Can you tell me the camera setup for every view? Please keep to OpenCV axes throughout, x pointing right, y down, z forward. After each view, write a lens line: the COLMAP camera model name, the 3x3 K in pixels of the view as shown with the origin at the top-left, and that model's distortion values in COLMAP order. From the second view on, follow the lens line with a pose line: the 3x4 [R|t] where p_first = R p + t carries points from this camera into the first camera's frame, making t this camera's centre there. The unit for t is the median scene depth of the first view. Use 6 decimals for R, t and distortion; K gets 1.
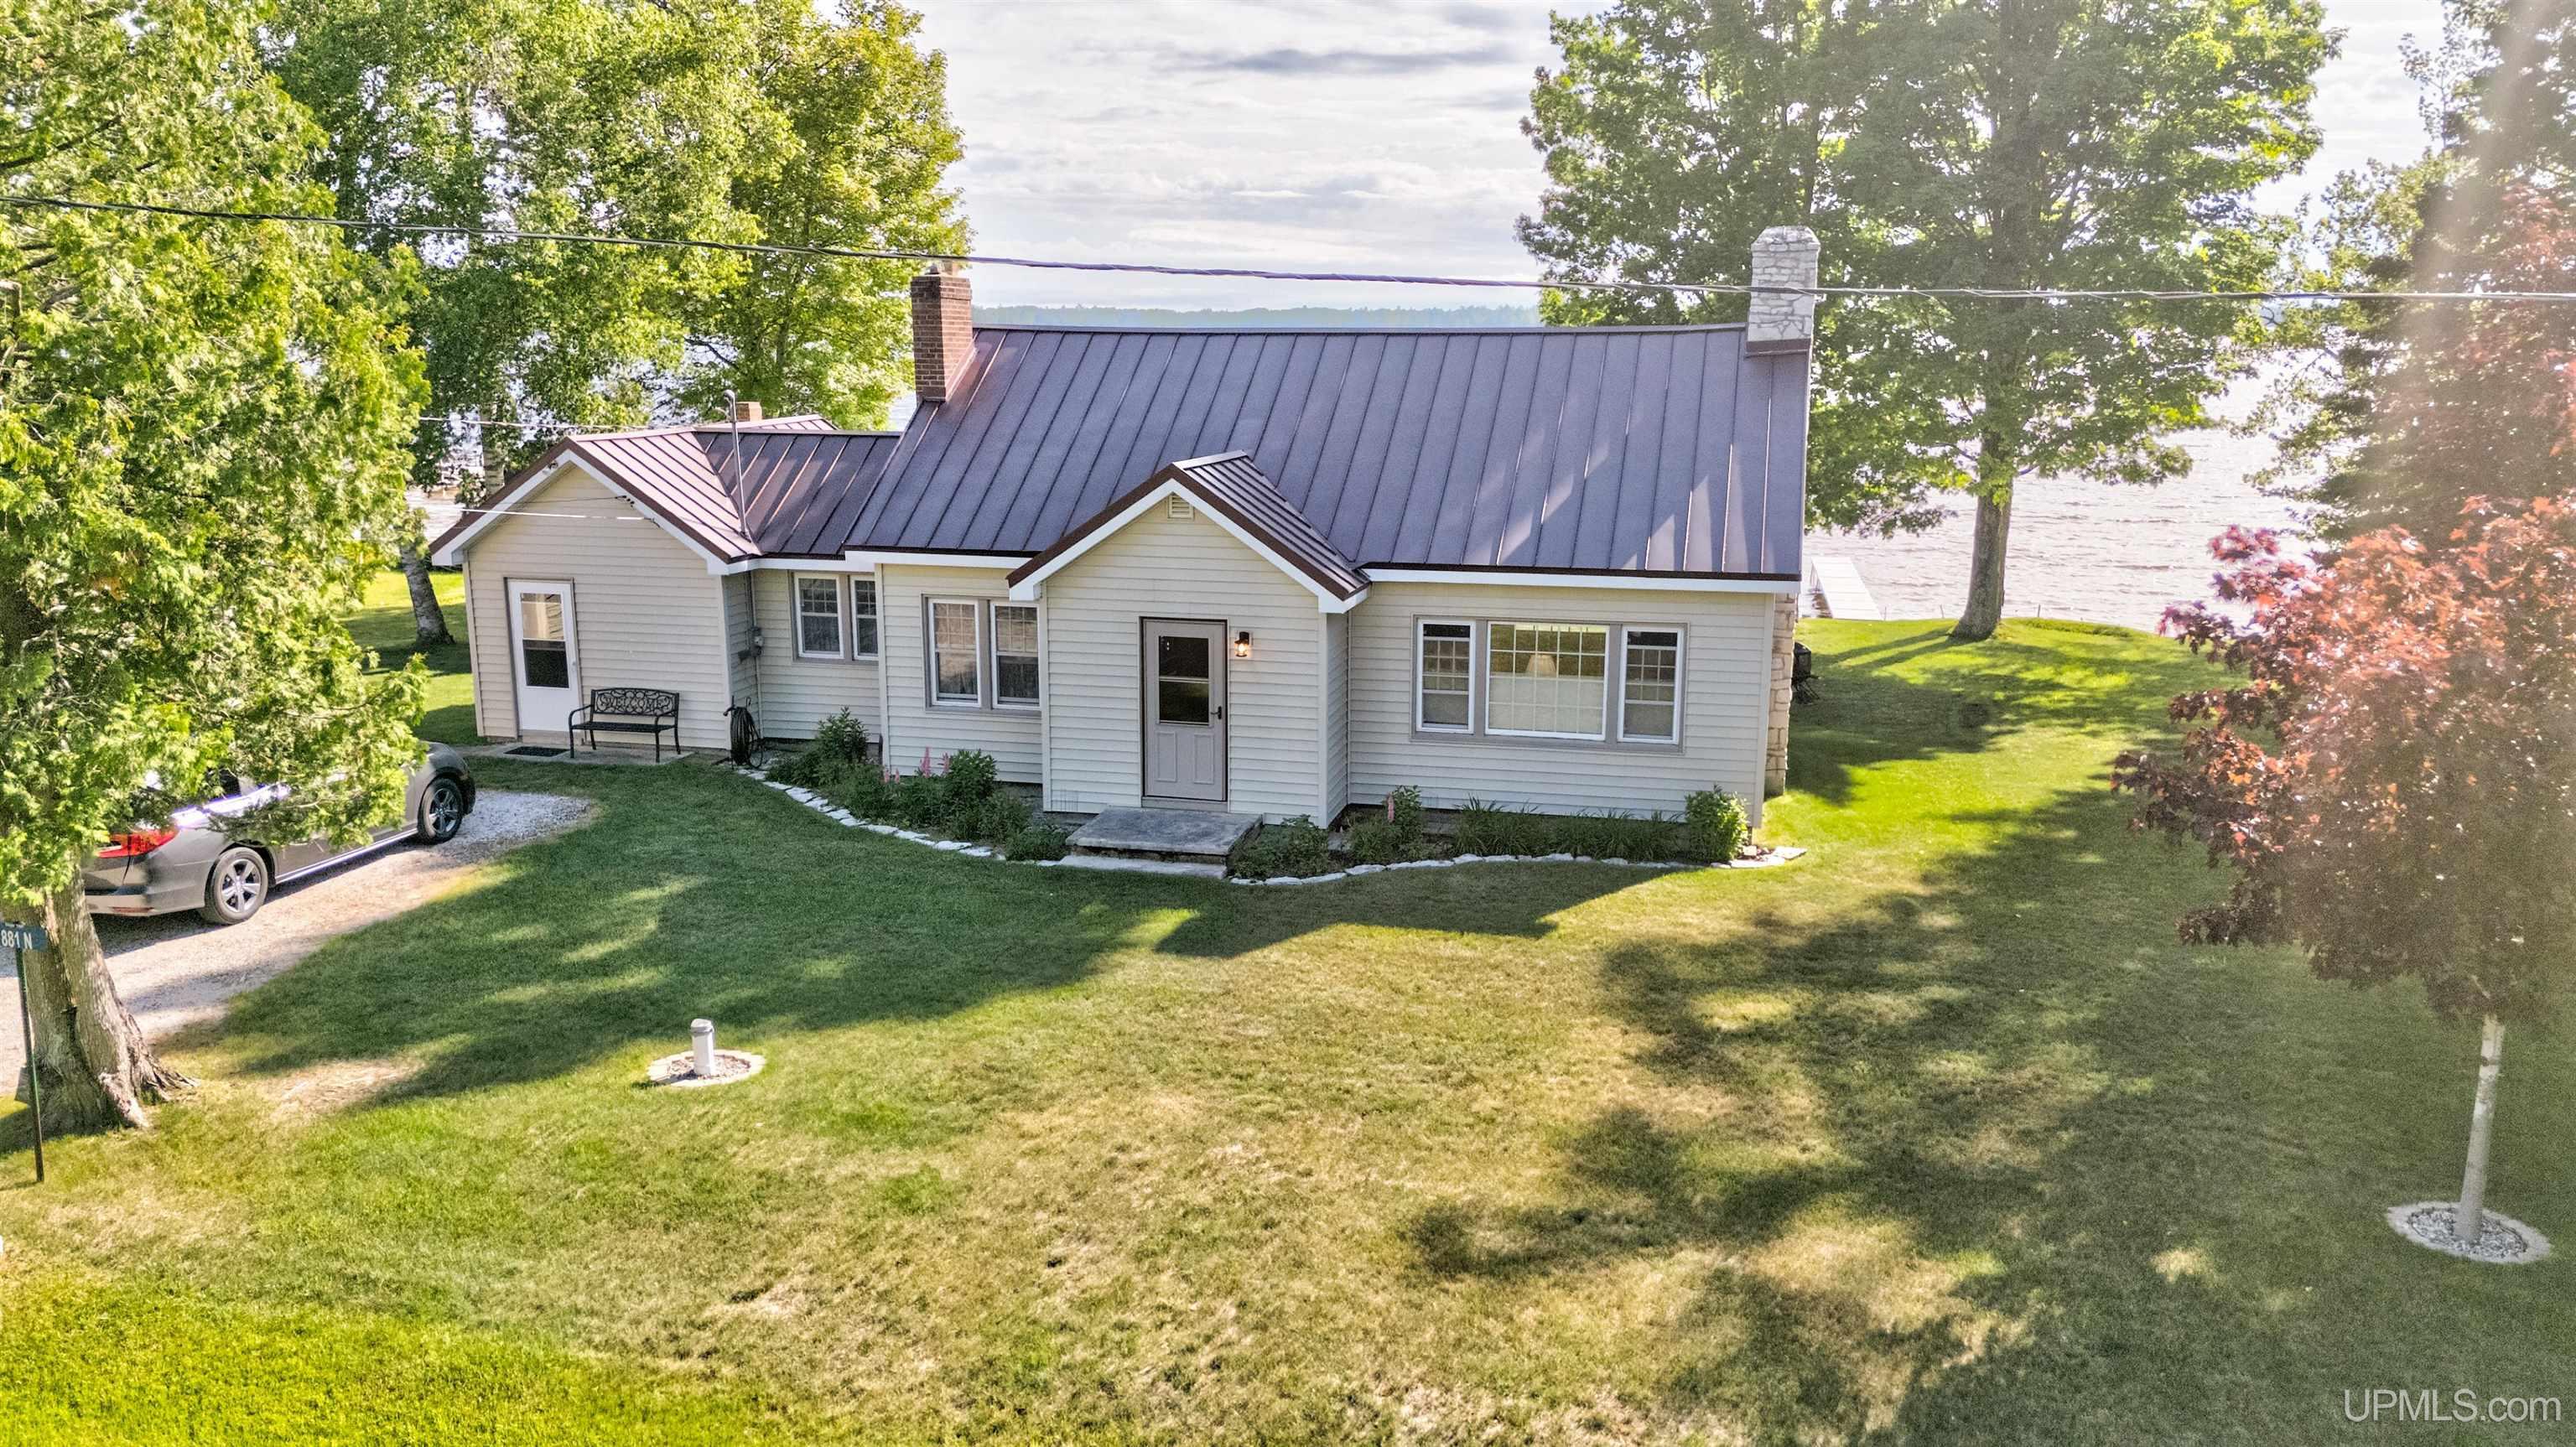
lens RADIAL K [[1887.4, 0, 1272.5], [0, 1887.4, 725.3], [0, 0, 1]] dist [0.042764, -0.025616]
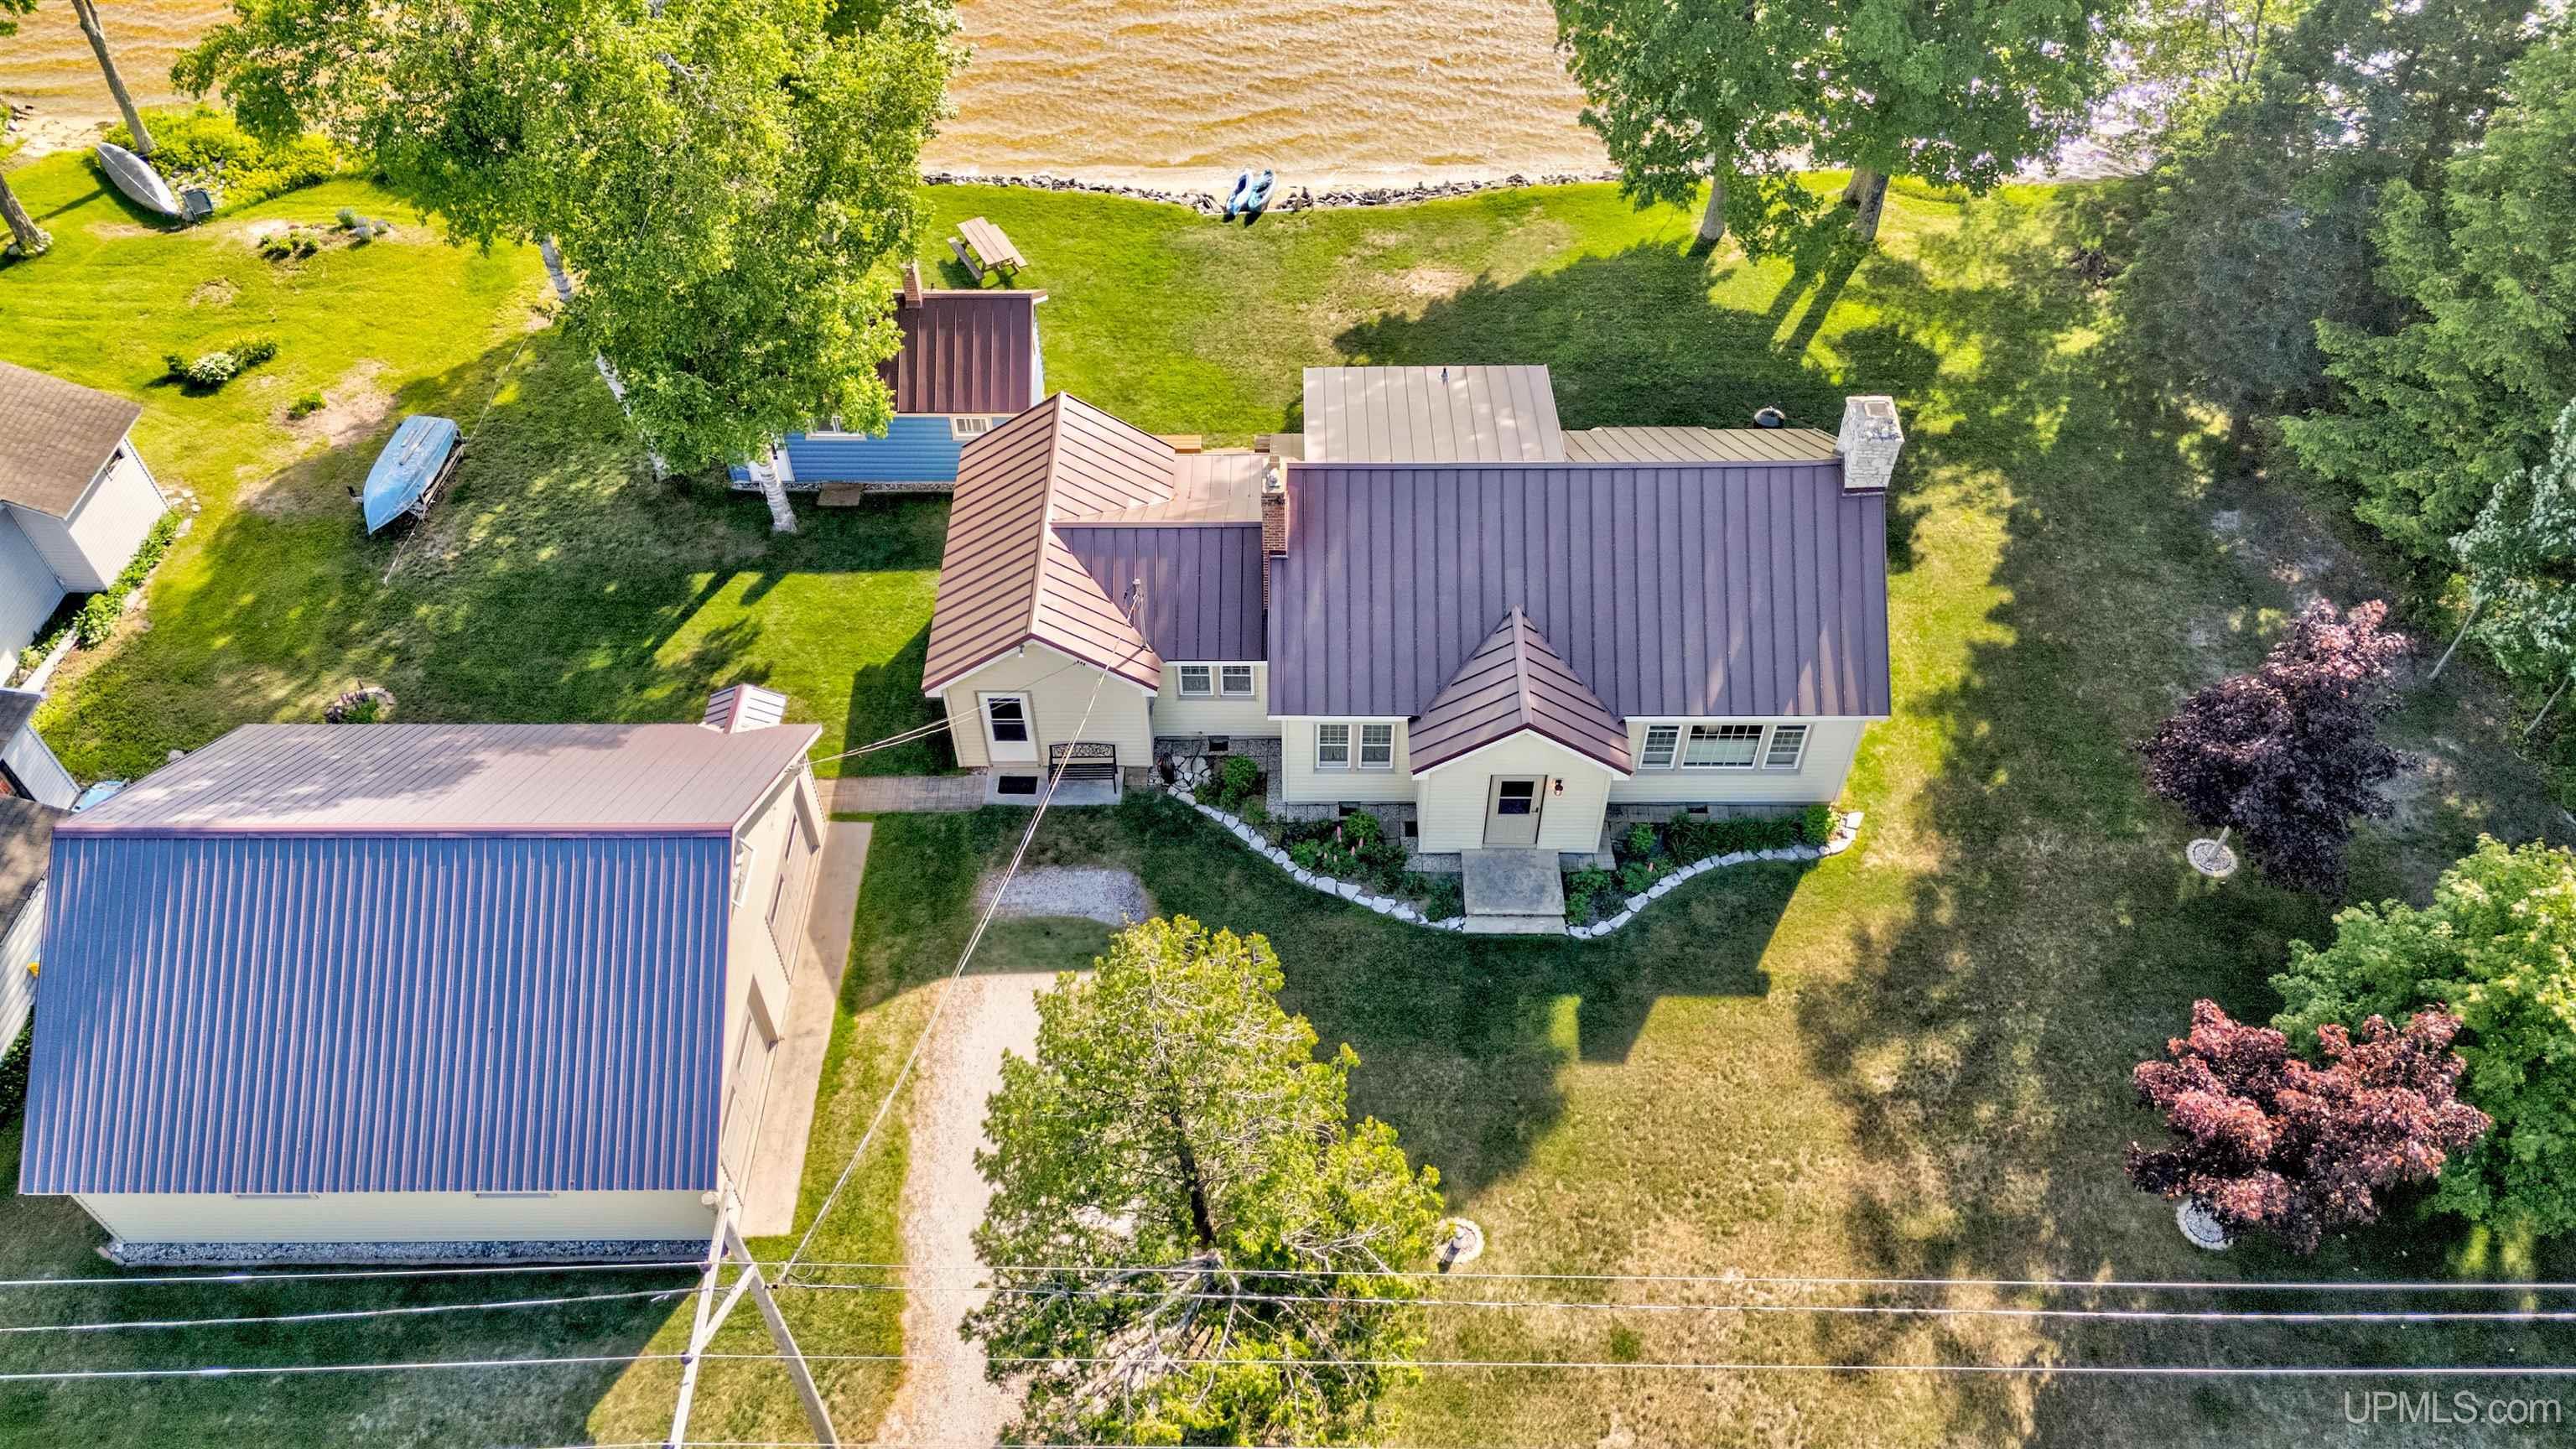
lens RADIAL K [[1887.6, 0, 1293.1], [0, 1887.6, 728.1], [0, 0, 1]] dist [0.042764, -0.025616]
pose [[0.969352, -0.189556, 0.156283, -0.562316], [0.053307, 0.783271, 0.619391, -1.288424], [-0.239821, -0.592077, 0.769370, -0.209069]]
